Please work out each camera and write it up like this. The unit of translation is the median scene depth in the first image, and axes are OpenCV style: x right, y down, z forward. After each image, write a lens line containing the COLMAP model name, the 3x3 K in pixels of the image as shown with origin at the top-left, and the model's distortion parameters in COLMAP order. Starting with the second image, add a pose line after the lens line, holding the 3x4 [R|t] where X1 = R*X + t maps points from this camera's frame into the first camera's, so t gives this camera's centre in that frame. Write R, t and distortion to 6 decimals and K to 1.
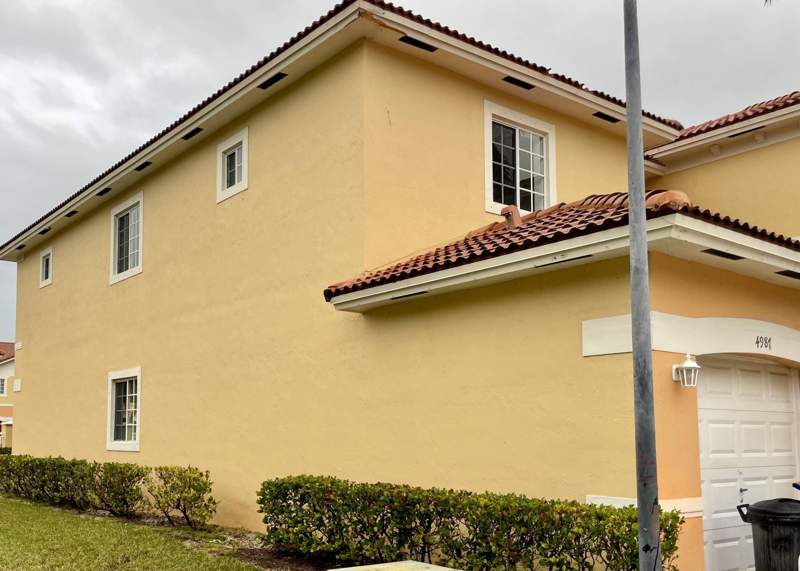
lens RADIAL K [[808.7, 0, 400.0], [0, 808.7, 285.5], [0, 0, 1]] dist [0.006301, 0.003457]
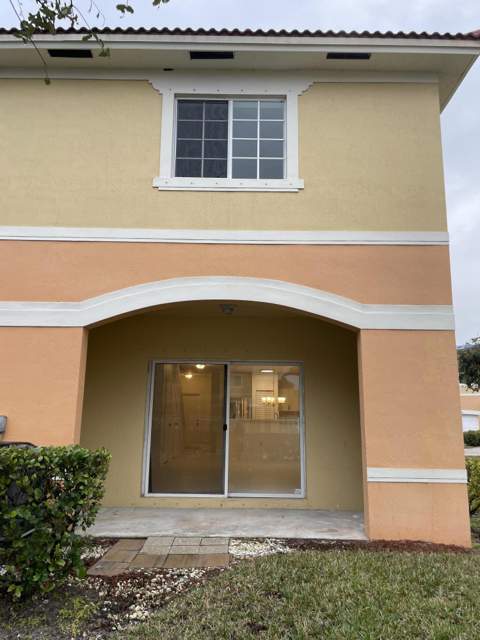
lens RADIAL K [[497.3, 0, 240.0], [0, 497.3, 320.0], [0, 0, 1]] dist [-0.000816, -0.000951]
pose [[0.777803, -0.051173, -0.626421, 0.527585], [0.098984, 0.994215, 0.041687, 0.057954], [0.620664, -0.094431, 0.778369, 0.481827]]
